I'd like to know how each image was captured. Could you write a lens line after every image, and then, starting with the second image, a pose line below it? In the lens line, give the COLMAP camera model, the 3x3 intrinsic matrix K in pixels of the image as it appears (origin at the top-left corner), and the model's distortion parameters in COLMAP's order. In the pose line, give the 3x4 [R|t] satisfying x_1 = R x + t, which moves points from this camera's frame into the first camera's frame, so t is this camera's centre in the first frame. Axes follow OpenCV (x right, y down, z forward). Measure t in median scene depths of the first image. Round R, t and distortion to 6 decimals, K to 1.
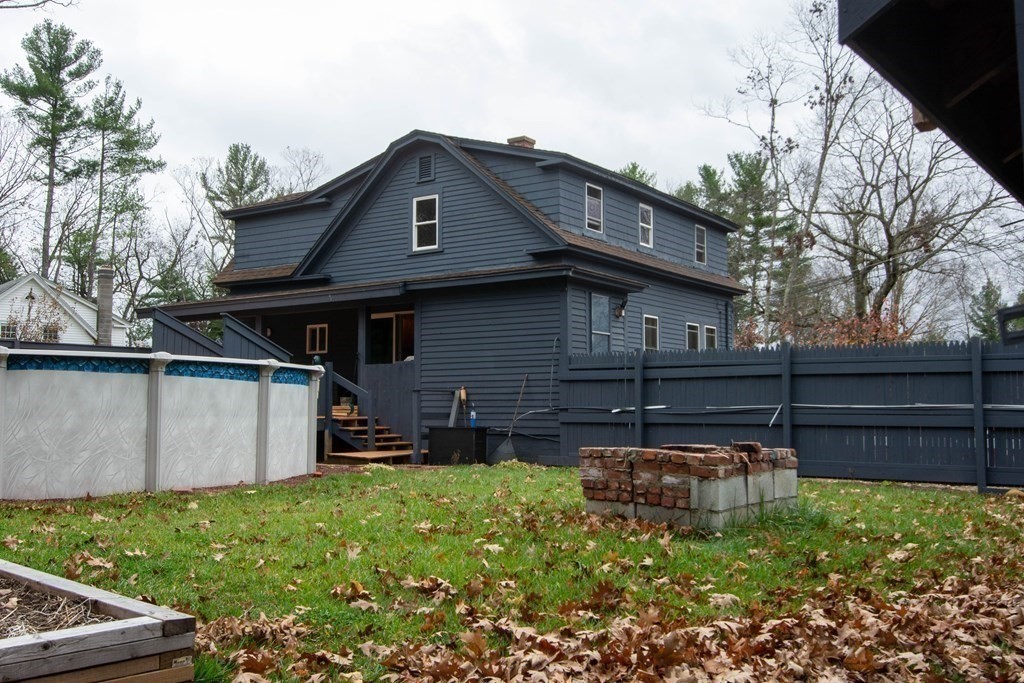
lens RADIAL K [[968.3, 0, 512.0], [0, 968.3, 341.5], [0, 0, 1]] dist [-0.022893, -0.012717]
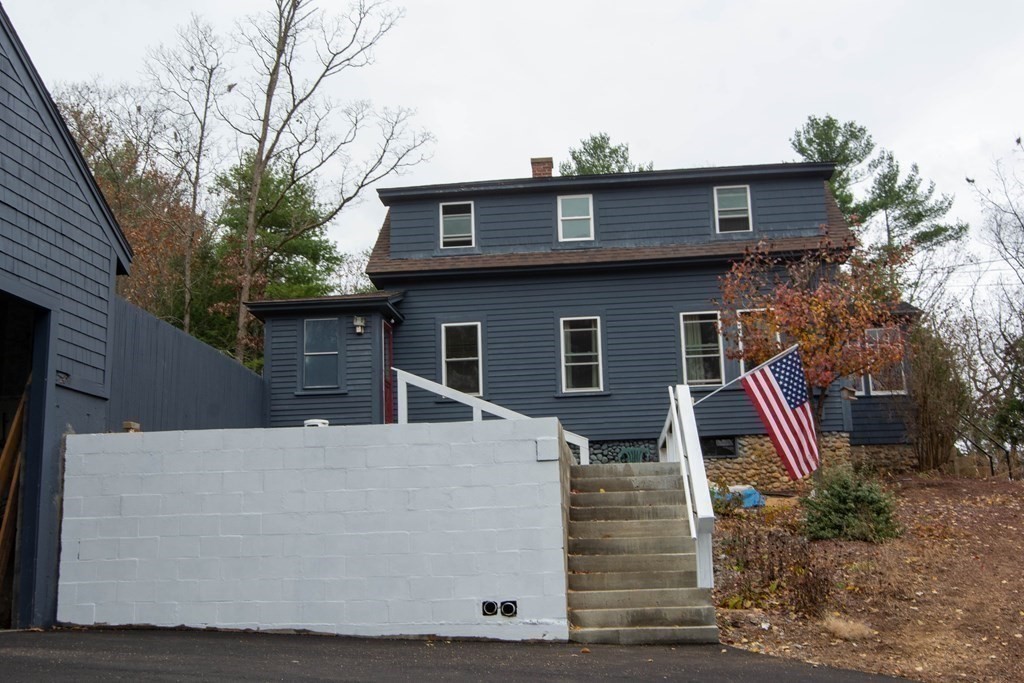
lens RADIAL K [[1188.8, 0, 512.0], [0, 1188.8, 341.5], [0, 0, 1]] dist [0.013409, -0.005404]
pose [[0.473167, -0.180956, -0.862188, 0.362269], [0.082287, 0.983477, -0.161253, 0.056679], [0.877122, 0.005353, 0.480239, 0.152351]]
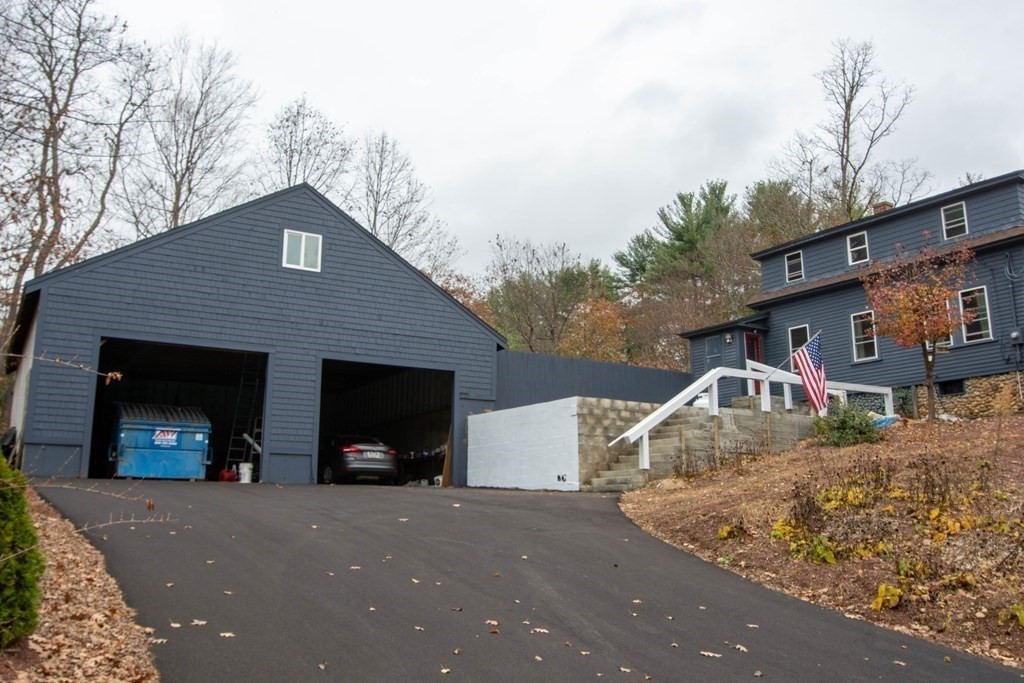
lens RADIAL K [[893.4, 0, 512.0], [0, 893.4, 341.5], [0, 0, 1]] dist [0.008834, -0.004943]
pose [[-0.381708, -0.176059, -0.907360, 0.513334], [0.063166, 0.974427, -0.215645, 0.088602], [0.922122, -0.139628, -0.360825, 0.349797]]
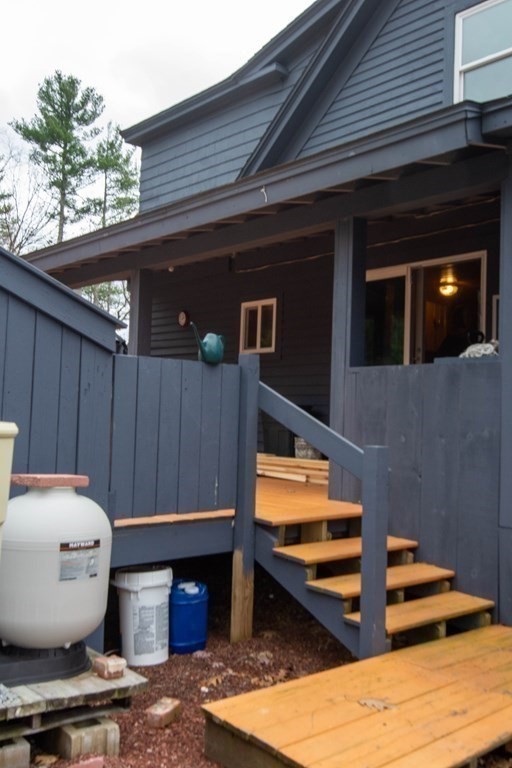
lens RADIAL K [[726.2, 0, 256.0], [0, 726.2, 384.0], [0, 0, 1]] dist [-0.022893, -0.012717]
pose [[0.968652, 0.028828, -0.246743, -0.036471], [-0.023661, 0.999435, 0.023883, 0.007720], [0.247292, -0.017296, 0.968787, 0.221439]]
